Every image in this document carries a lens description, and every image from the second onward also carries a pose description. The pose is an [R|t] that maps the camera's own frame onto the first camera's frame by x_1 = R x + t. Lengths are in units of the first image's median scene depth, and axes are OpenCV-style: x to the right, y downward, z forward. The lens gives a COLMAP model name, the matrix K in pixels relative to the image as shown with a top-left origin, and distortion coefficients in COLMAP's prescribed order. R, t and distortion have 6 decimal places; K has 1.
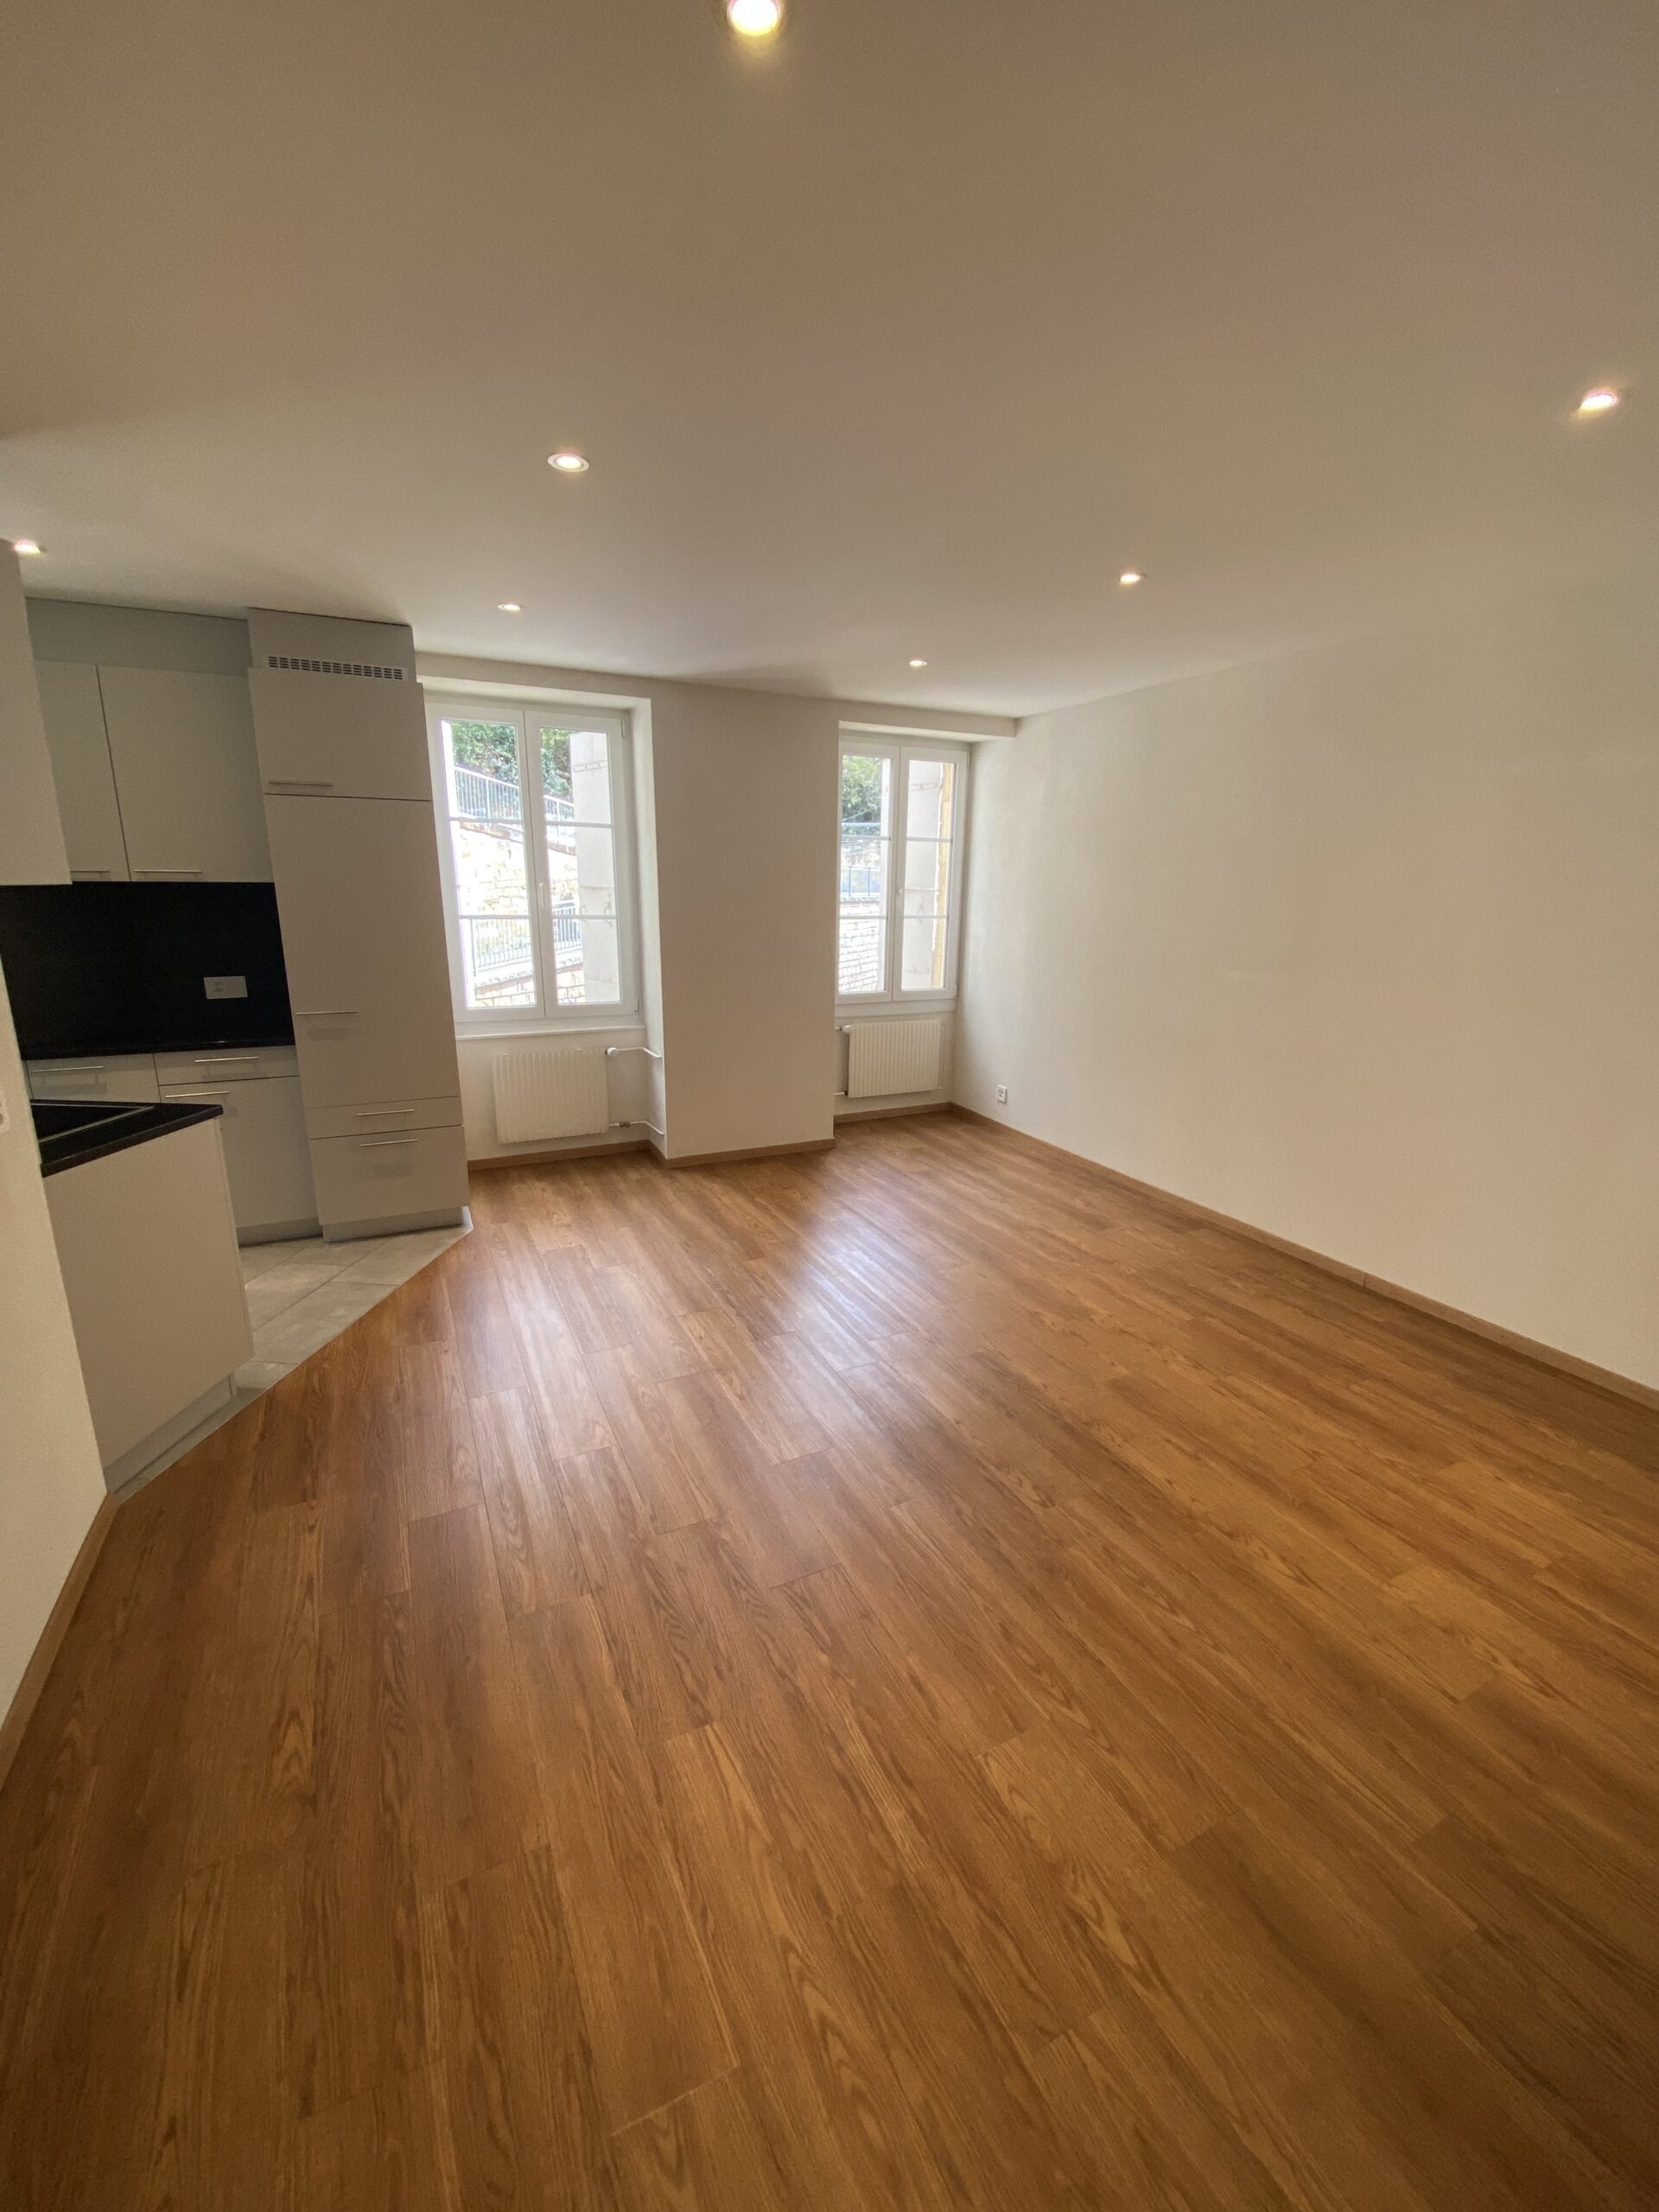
lens RADIAL K [[883.2, 0, 829.5], [0, 883.2, 1106.0], [0, 0, 1]] dist [0.025094, -0.024671]
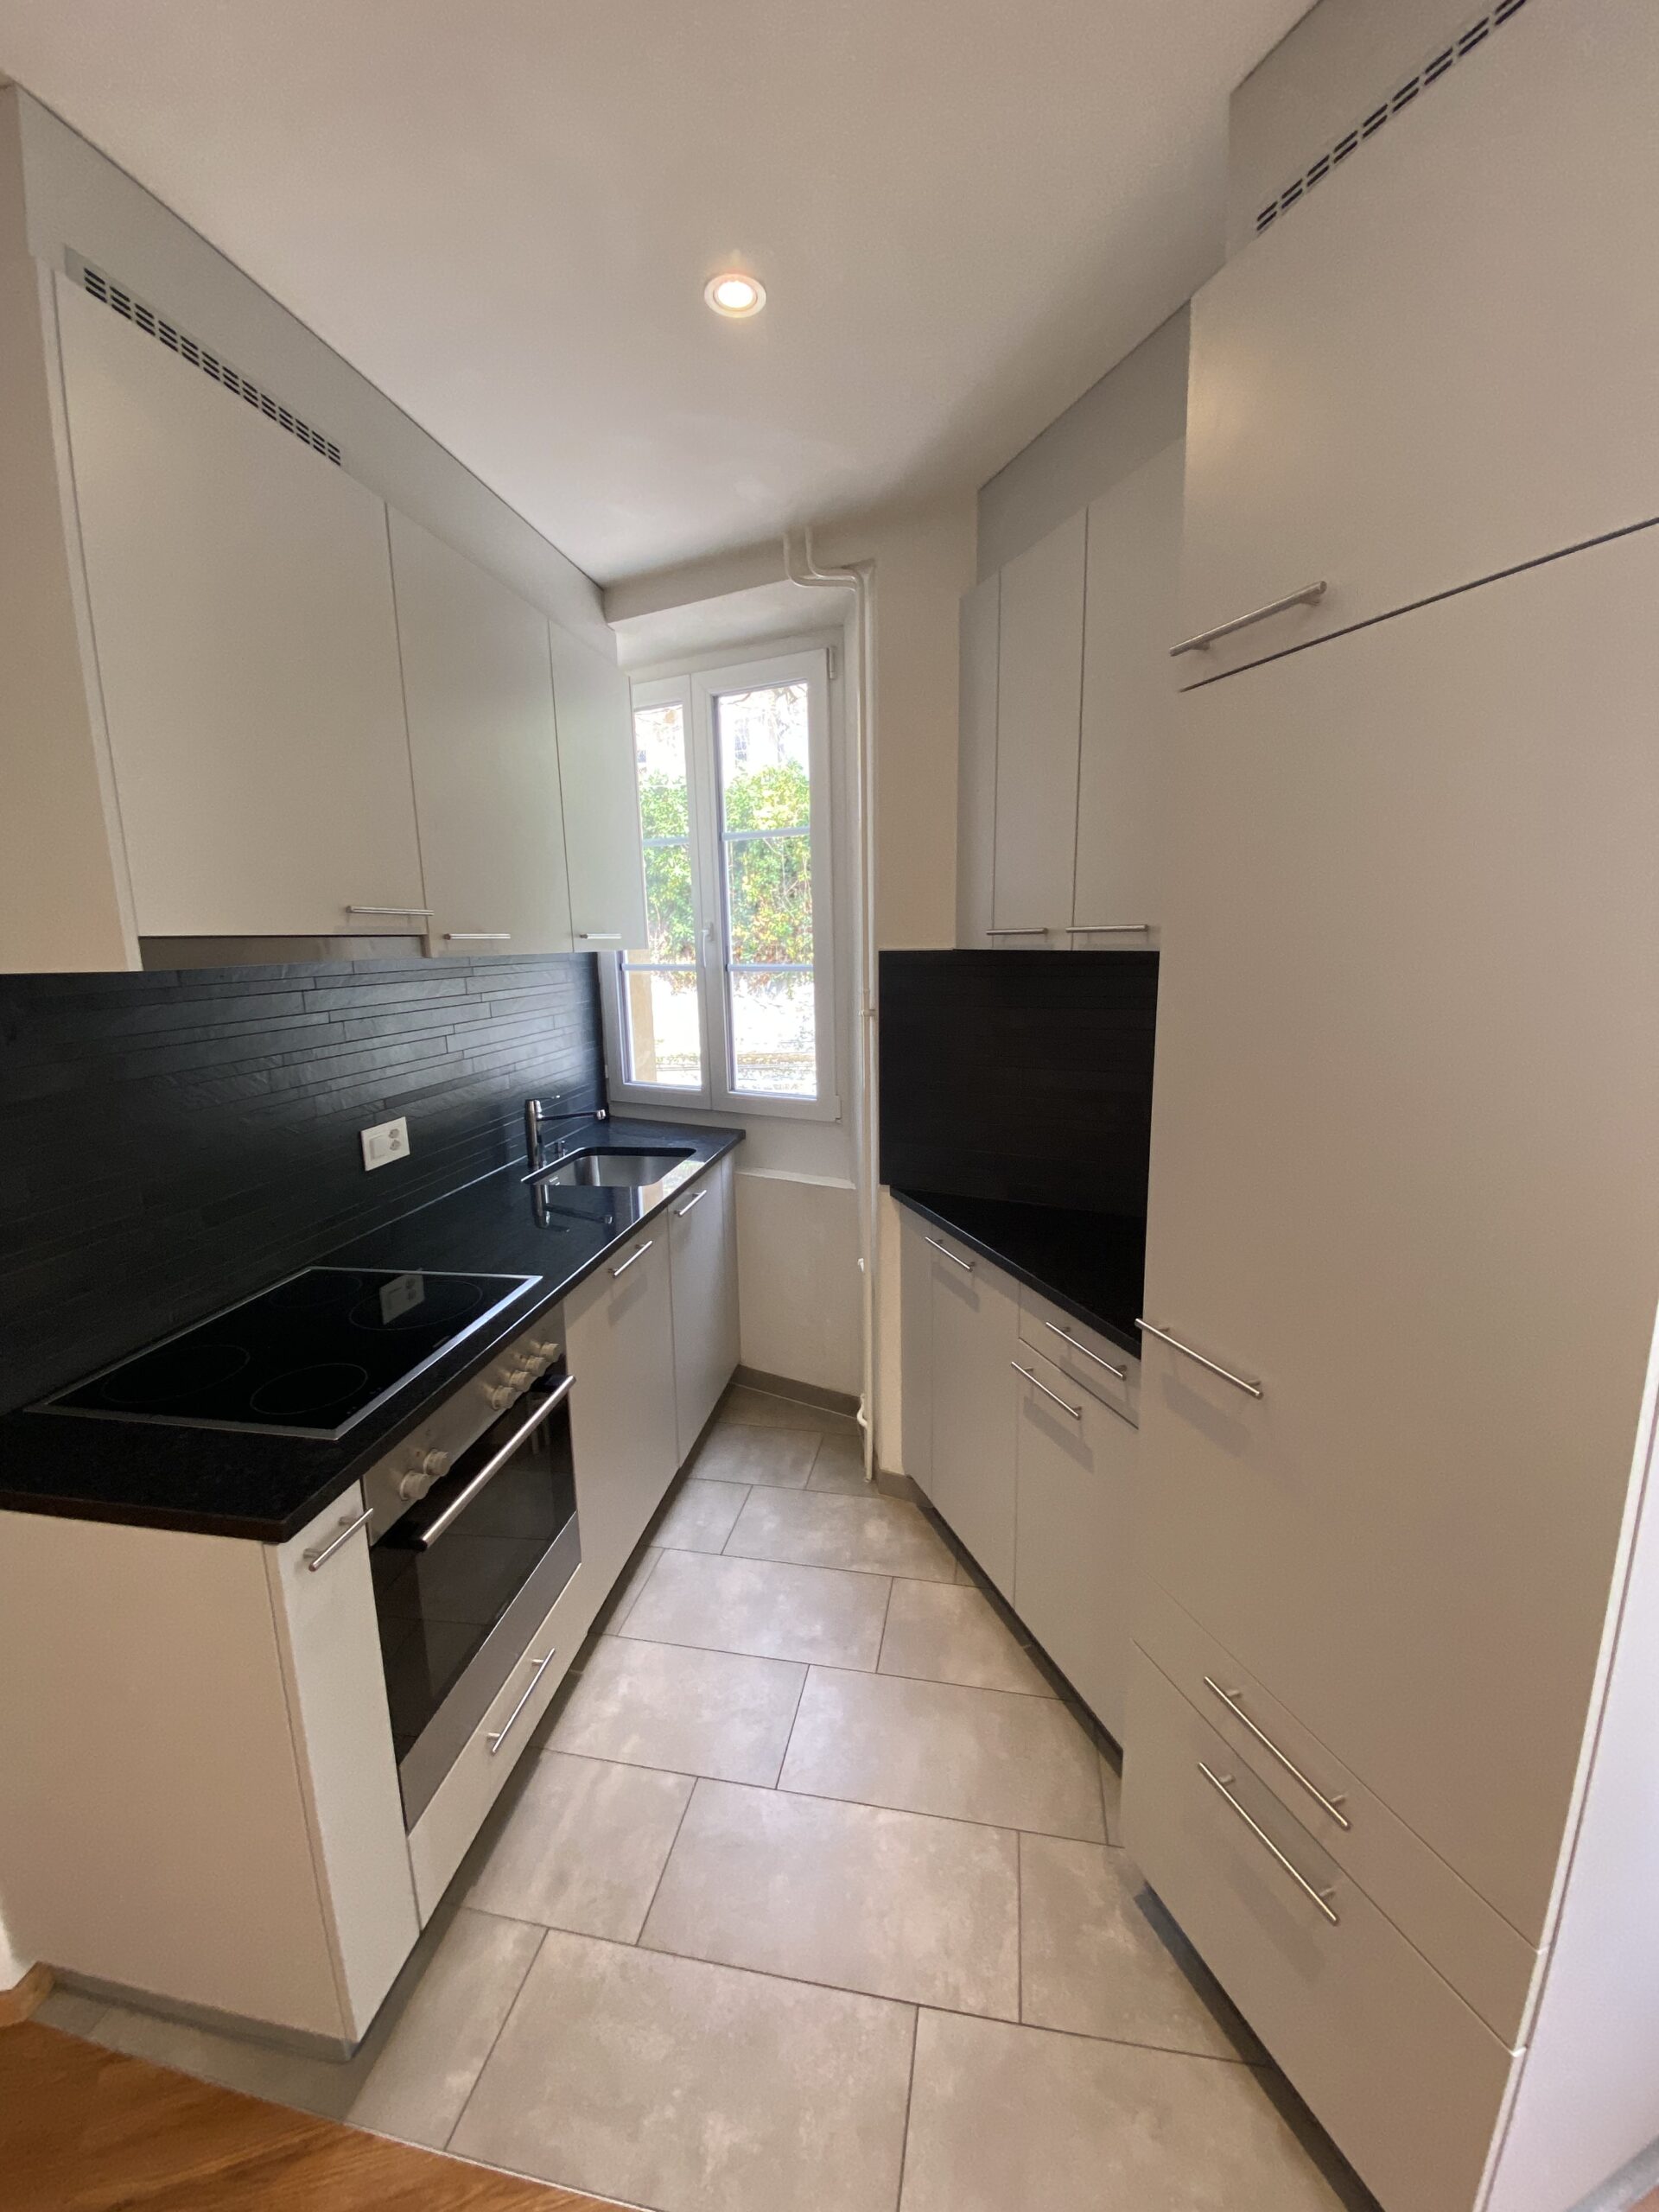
lens RADIAL K [[893.0, 0, 833.0], [0, 893.0, 1097.9], [0, 0, 1]] dist [0.023892, -0.022308]
pose [[-0.095994, 0.170211, -0.980721, -0.283819], [-0.234158, 0.953759, 0.188451, -0.259343], [0.967448, 0.247734, -0.051699, 1.000574]]
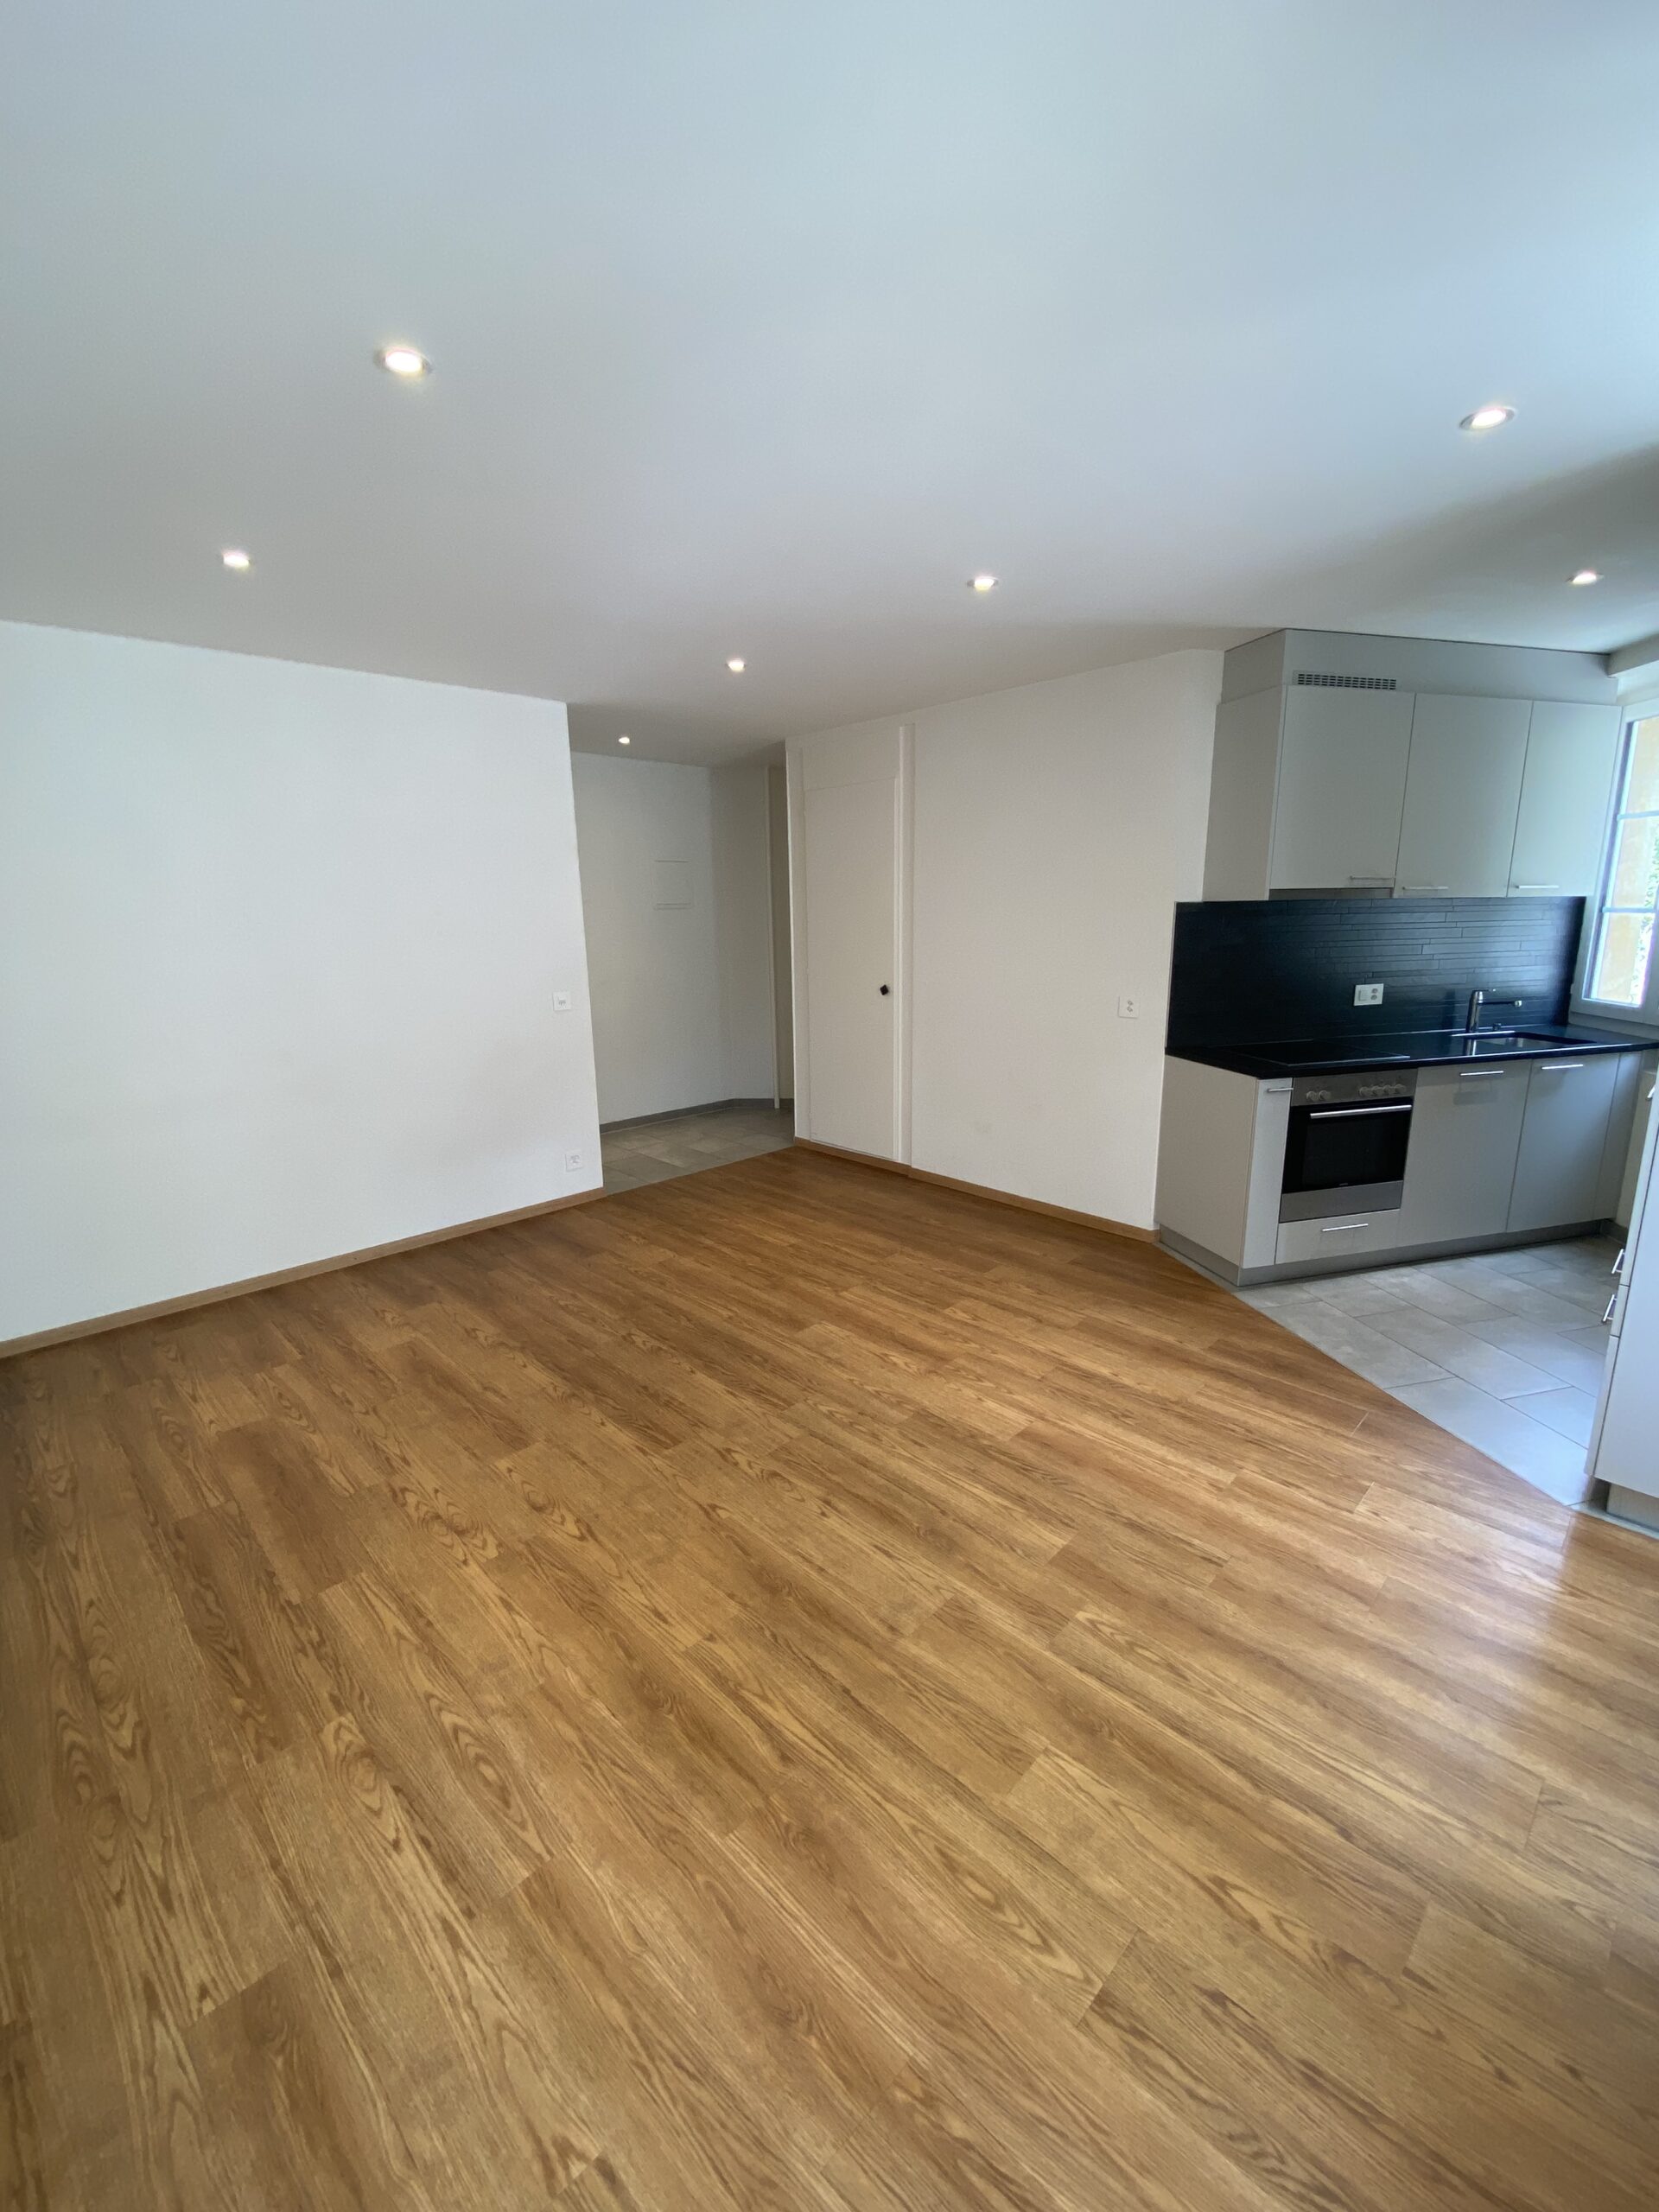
lens RADIAL K [[893.0, 0, 833.0], [0, 893.0, 1097.9], [0, 0, 1]] dist [0.023892, -0.022308]
pose [[-0.948479, 0.067436, -0.309579, 0.258763], [-0.078366, 0.896798, 0.435444, -0.398690], [0.306995, 0.437270, -0.845310, 1.587926]]
